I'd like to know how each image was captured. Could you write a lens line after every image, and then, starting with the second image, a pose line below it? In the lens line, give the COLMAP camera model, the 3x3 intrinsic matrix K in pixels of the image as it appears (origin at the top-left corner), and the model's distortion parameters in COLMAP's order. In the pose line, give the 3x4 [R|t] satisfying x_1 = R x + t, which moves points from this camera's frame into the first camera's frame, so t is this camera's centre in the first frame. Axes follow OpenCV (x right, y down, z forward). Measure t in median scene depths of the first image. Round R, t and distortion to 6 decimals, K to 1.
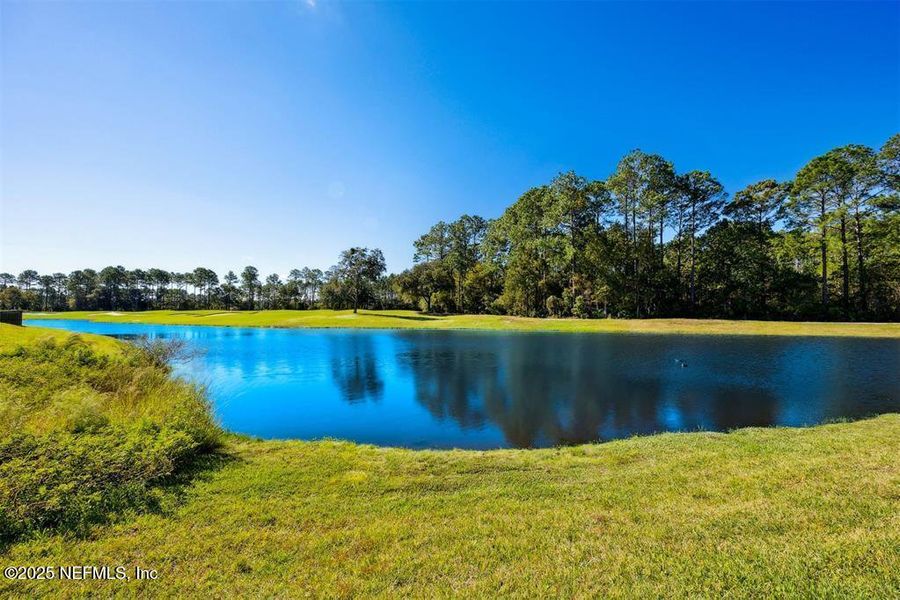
lens RADIAL K [[362.5, 0, 450.0], [0, 362.5, 297.2], [0, 0, 1]] dist [0.002815, -0.000912]
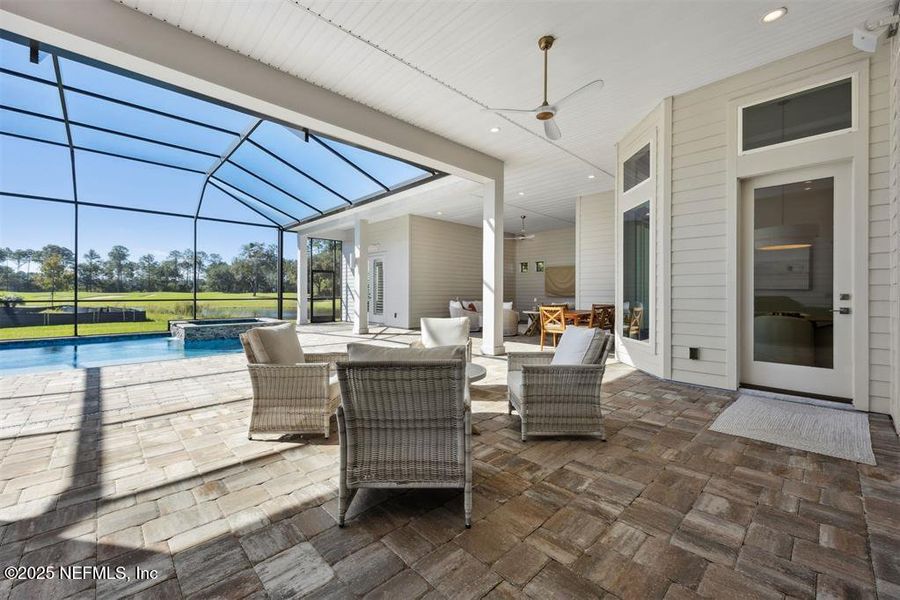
lens RADIAL K [[362.5, 0, 456.2], [0, 362.5, 296.6], [0, 0, 1]] dist [0.002815, -0.000912]
pose [[0.956185, 0.002088, 0.292755, 0.022347], [-0.016438, 0.998780, 0.046568, -0.016374], [-0.292301, -0.049340, 0.955053, -0.266910]]
